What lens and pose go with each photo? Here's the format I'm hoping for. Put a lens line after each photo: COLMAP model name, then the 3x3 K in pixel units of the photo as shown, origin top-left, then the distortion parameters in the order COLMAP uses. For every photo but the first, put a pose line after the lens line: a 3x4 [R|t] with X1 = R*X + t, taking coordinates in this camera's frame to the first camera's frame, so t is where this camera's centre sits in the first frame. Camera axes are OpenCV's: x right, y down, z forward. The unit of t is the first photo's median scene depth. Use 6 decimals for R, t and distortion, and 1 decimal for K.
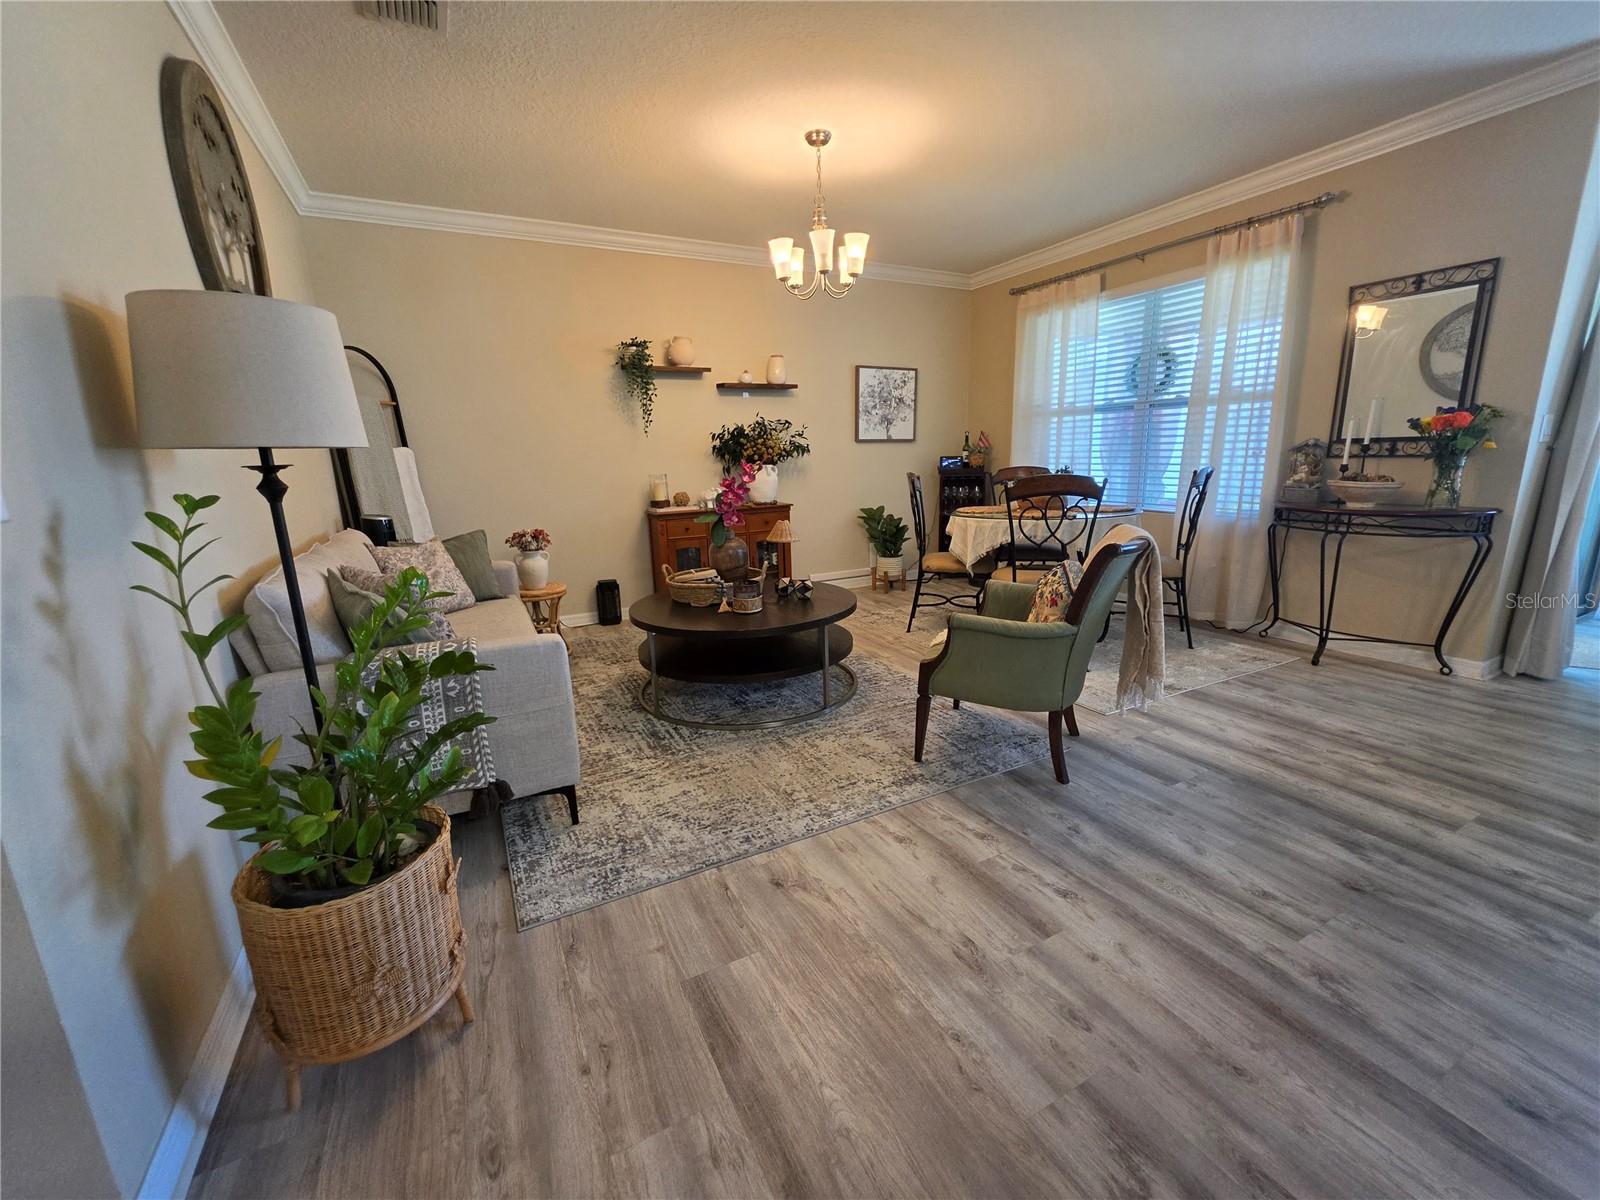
lens RADIAL K [[649.3, 0, 799.8], [0, 649.3, 594.8], [0, 0, 1]] dist [-0.001914, -0.000526]
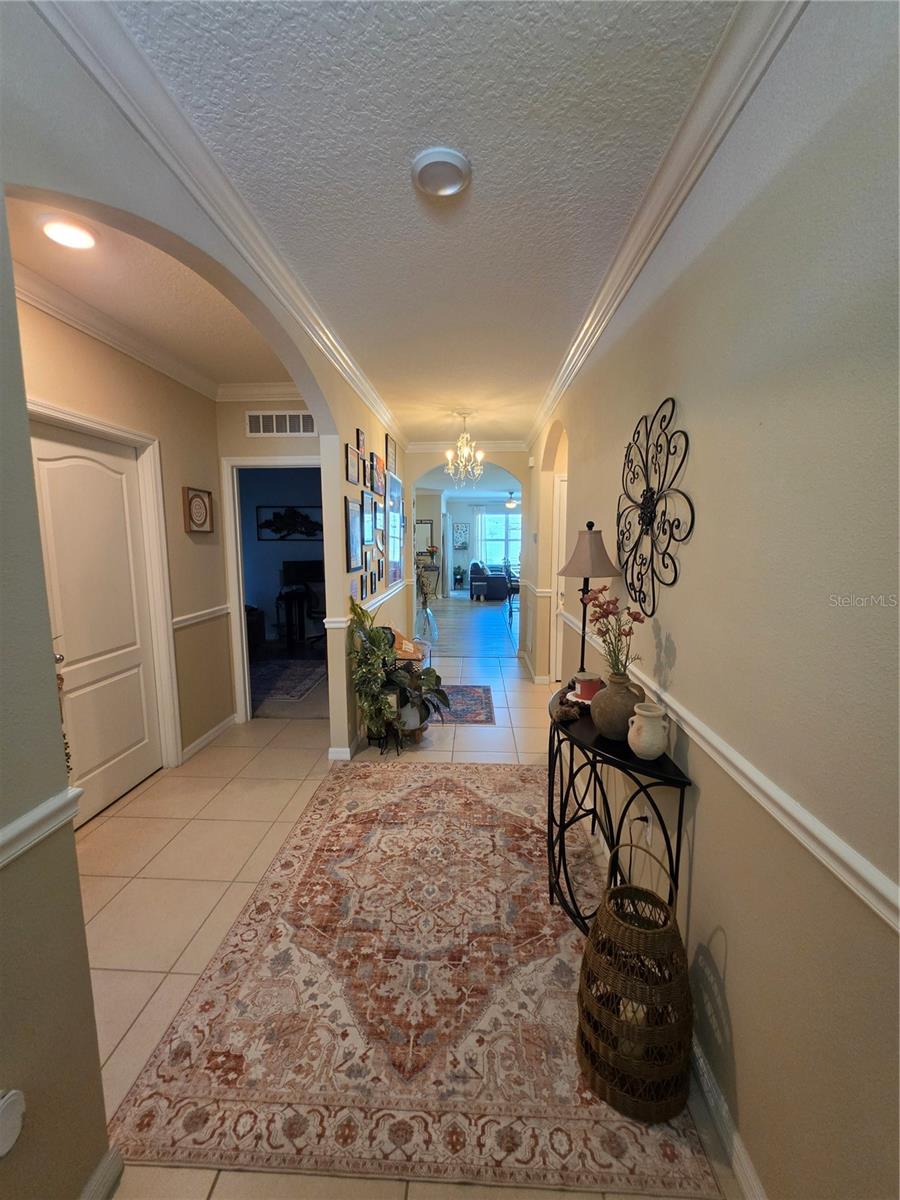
lens RADIAL K [[487.0, 0, 450.7], [0, 487.0, 598.9], [0, 0, 1]] dist [-0.001914, -0.000526]
pose [[0.510393, -0.081253, 0.856094, -1.824063], [0.172448, 0.984975, -0.009326, 0.148784], [-0.842473, 0.152391, 0.516736, -0.865386]]
